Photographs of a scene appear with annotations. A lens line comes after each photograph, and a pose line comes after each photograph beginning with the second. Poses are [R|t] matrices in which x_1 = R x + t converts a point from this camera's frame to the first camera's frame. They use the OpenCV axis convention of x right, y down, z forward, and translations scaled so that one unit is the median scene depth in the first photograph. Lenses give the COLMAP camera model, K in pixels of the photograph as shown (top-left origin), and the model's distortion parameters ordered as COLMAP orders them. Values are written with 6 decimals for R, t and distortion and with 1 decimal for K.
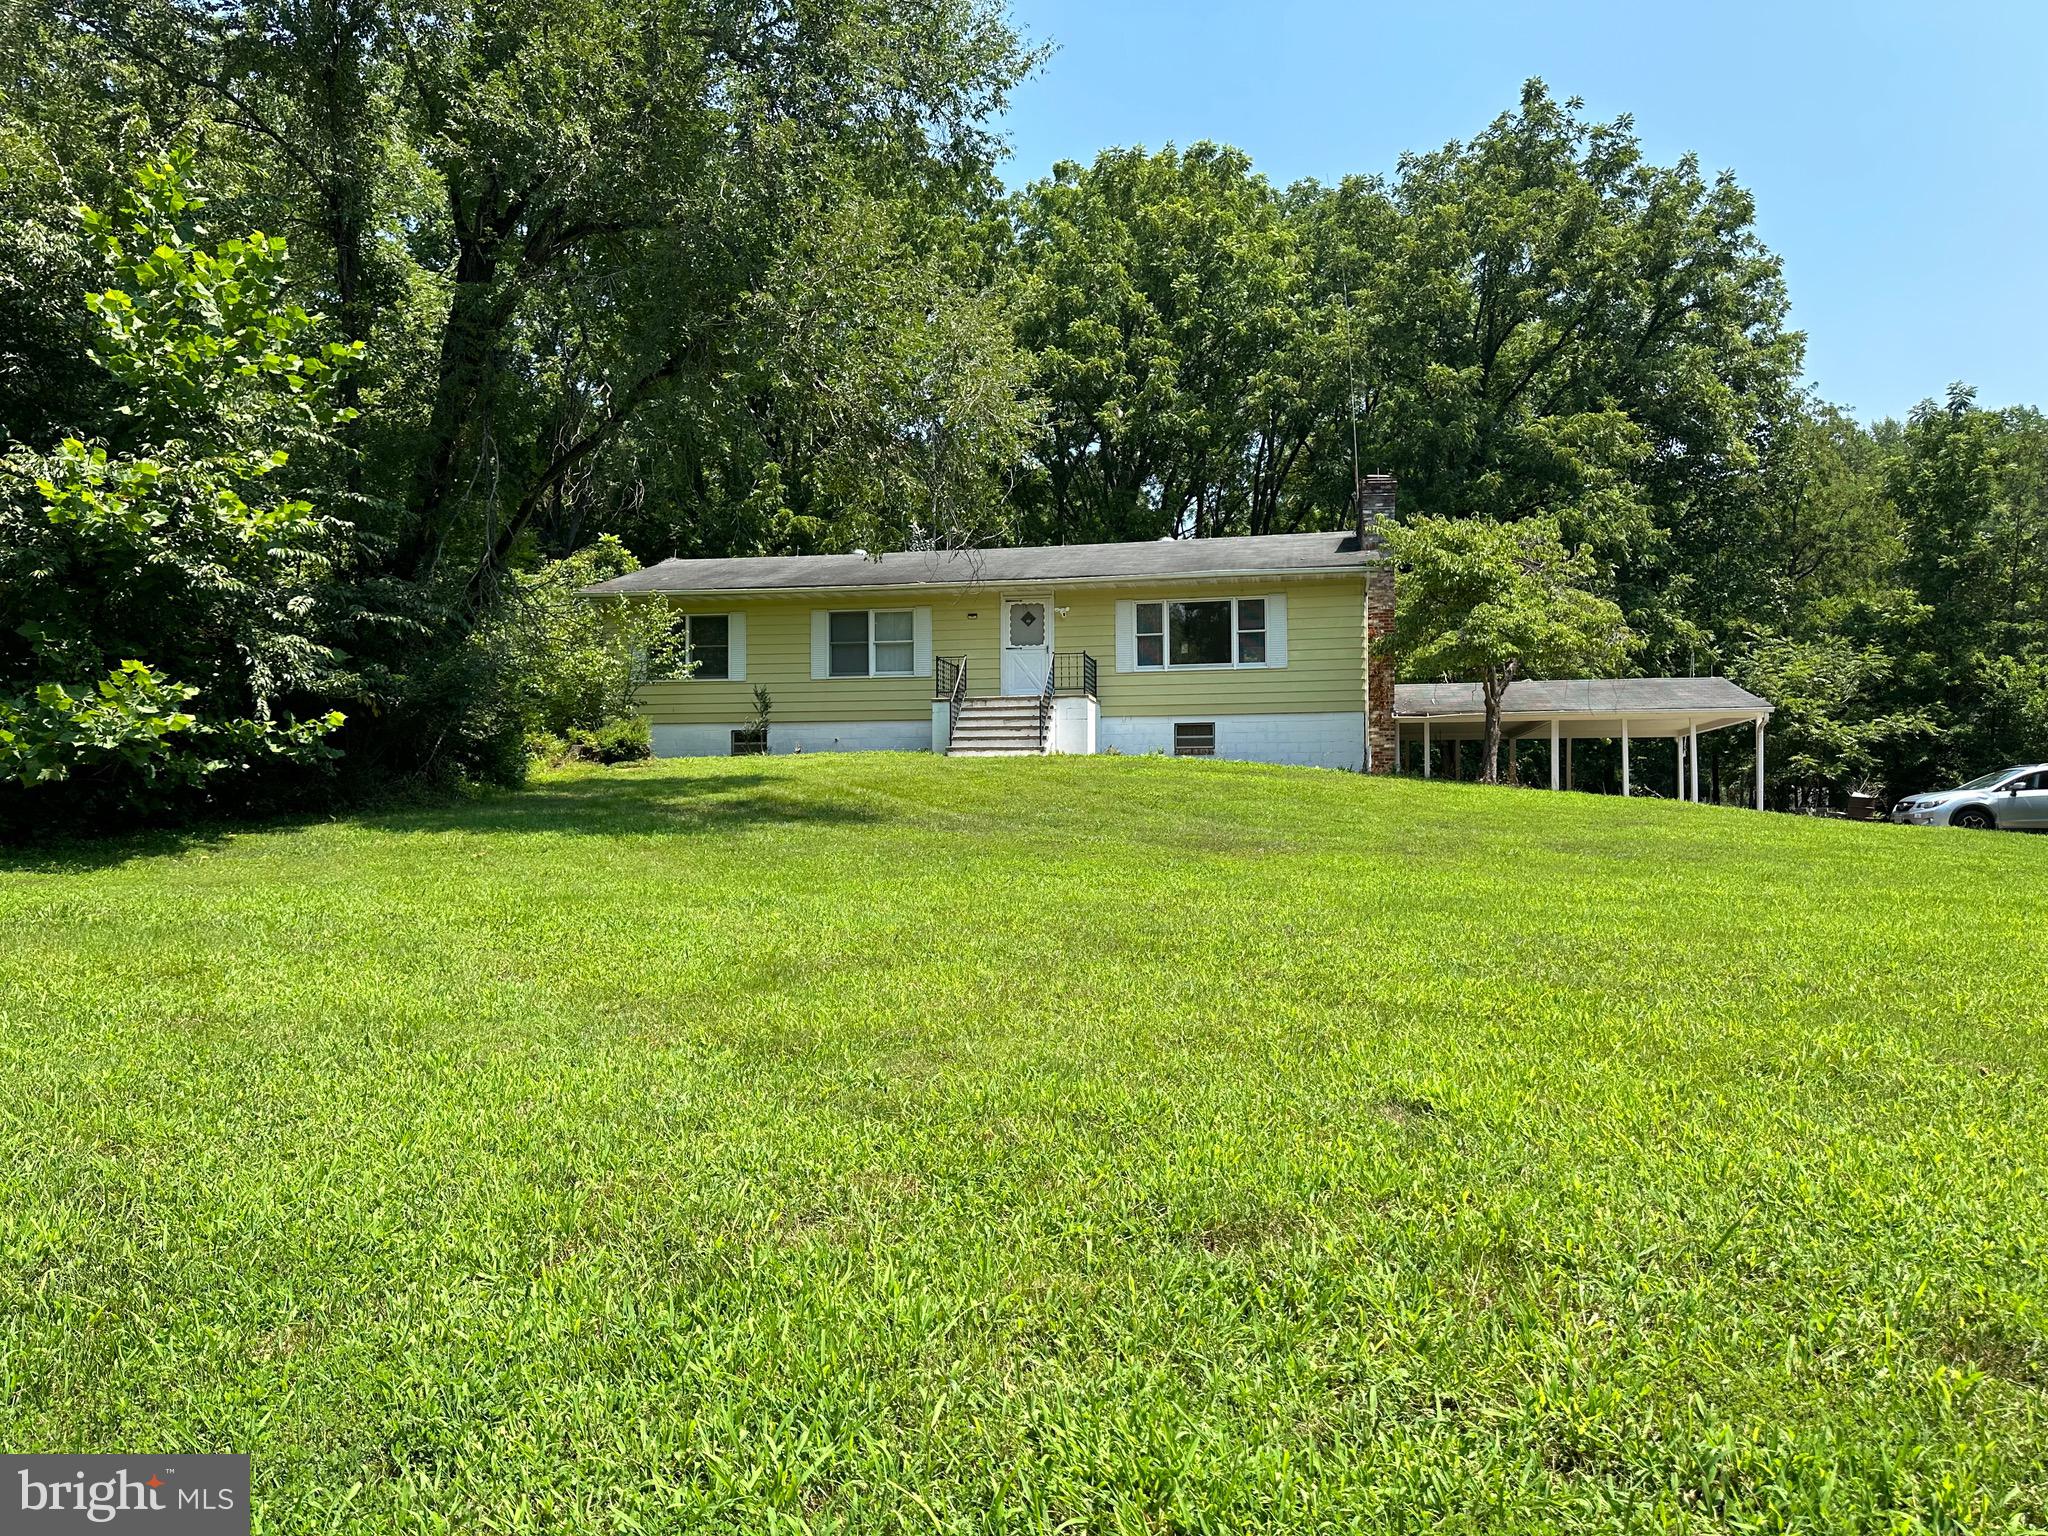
lens RADIAL K [[1446.2, 0, 1022.6], [0, 1446.2, 768.9], [0, 0, 1]] dist [0.001906, -0.005384]
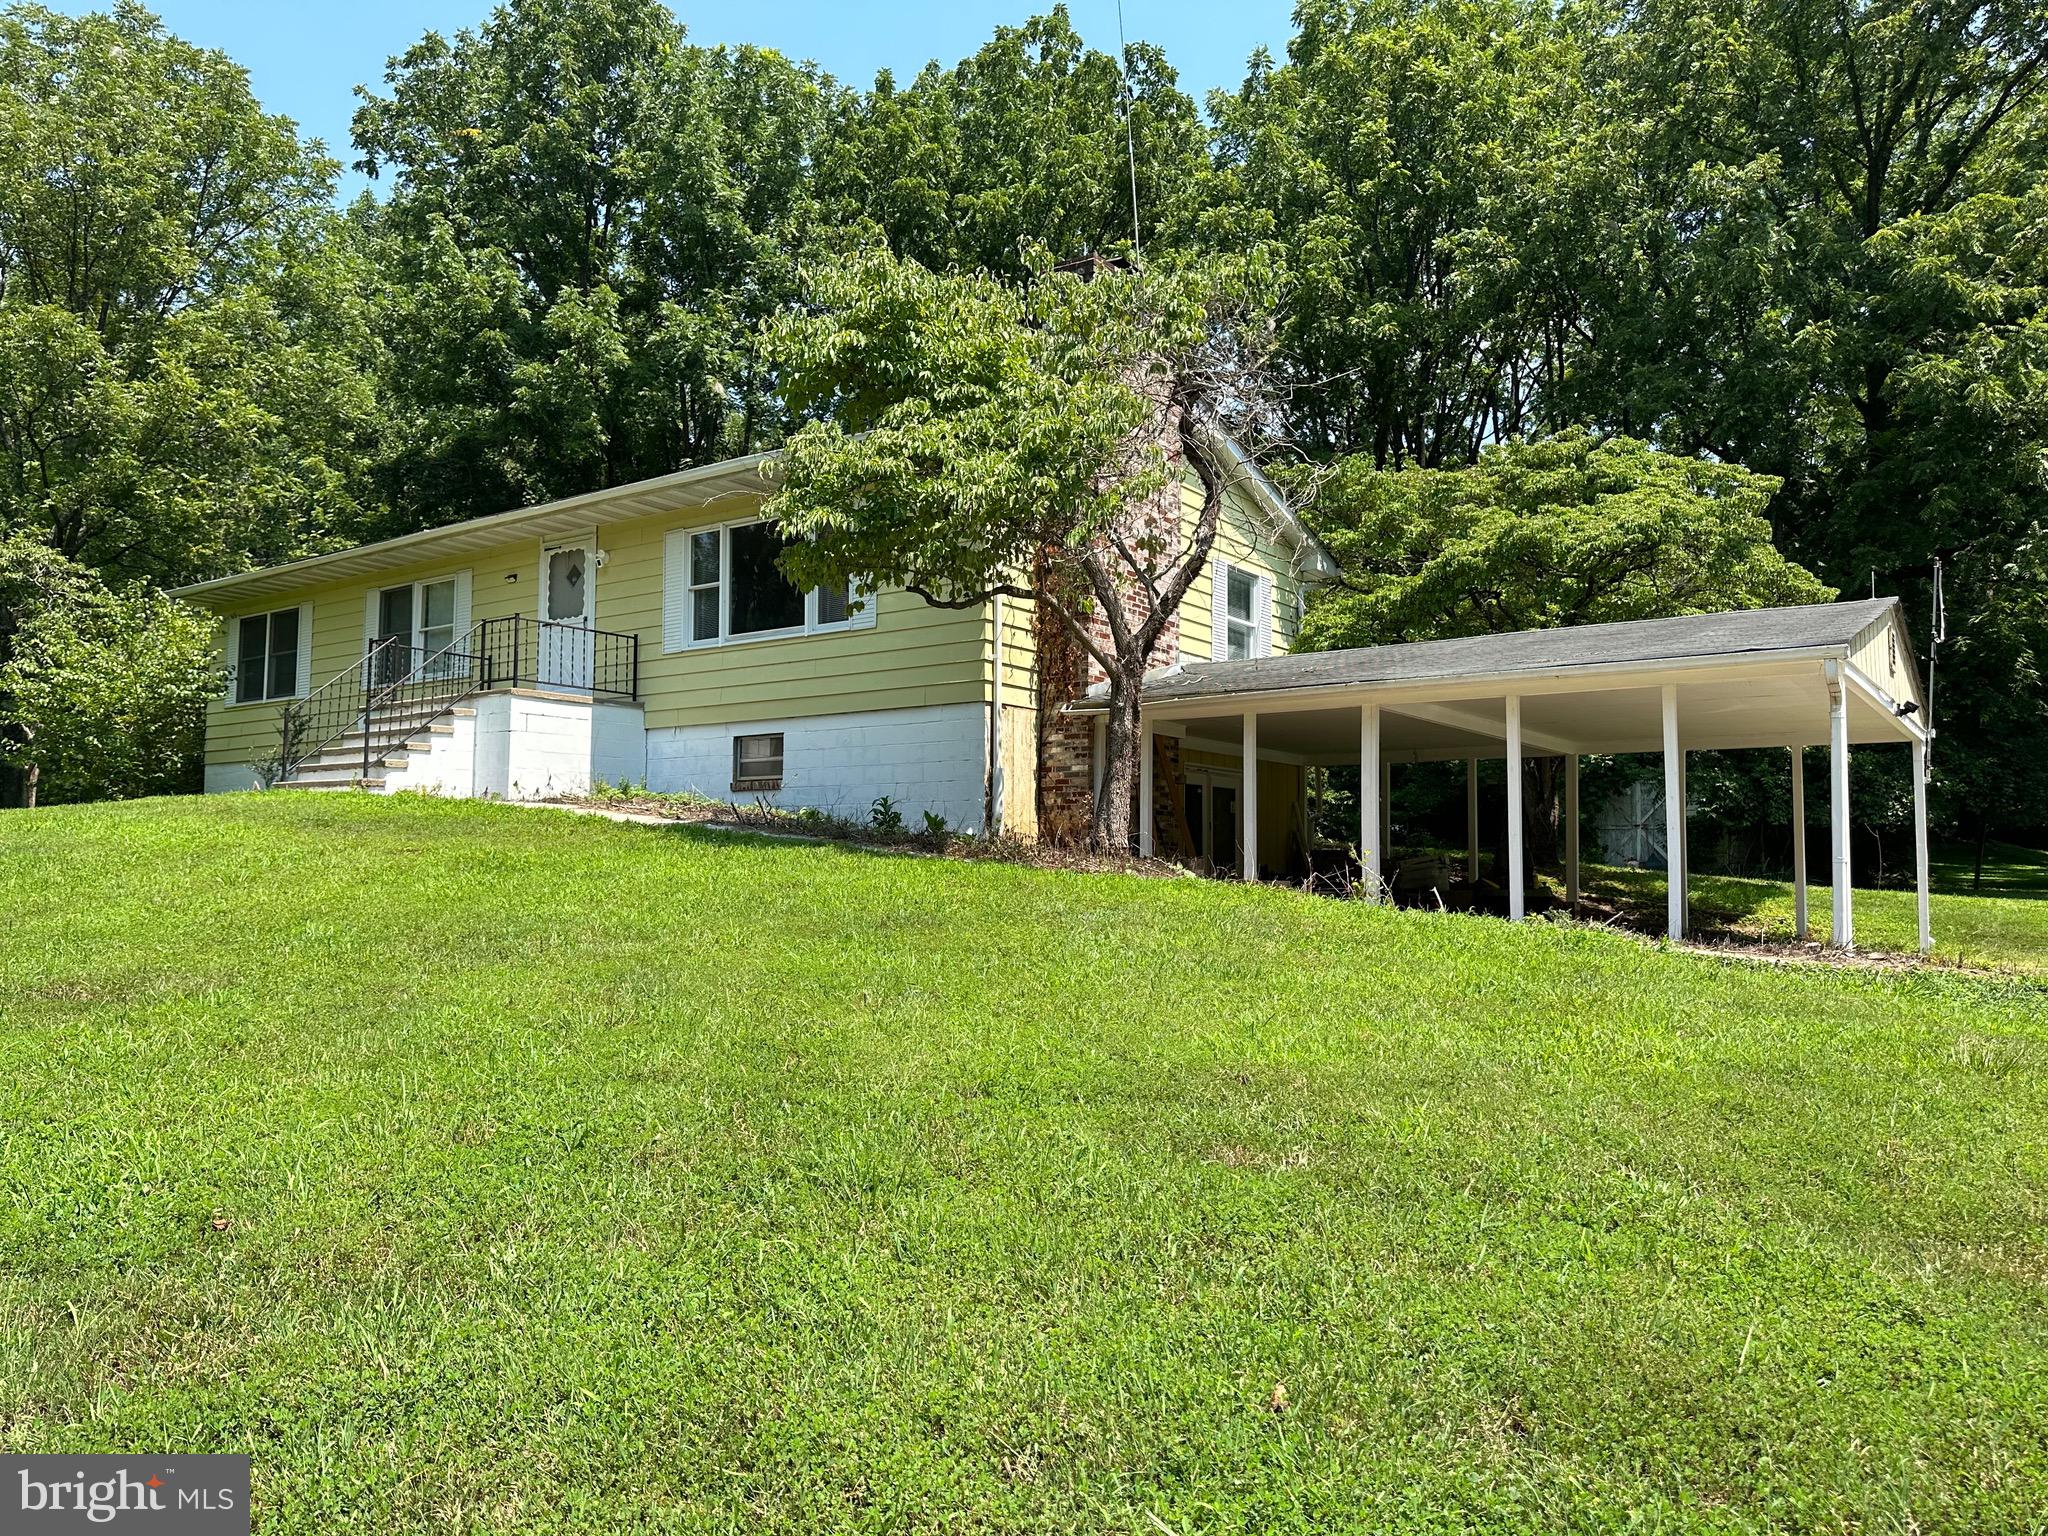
lens RADIAL K [[1446.2, 0, 1026.0], [0, 1446.2, 771.1], [0, 0, 1]] dist [0.001906, -0.005384]
pose [[0.948518, -0.035777, -0.314695, 0.392869], [0.036654, 0.999323, -0.003133, -0.011266], [0.314594, -0.008563, 0.949188, 0.484078]]
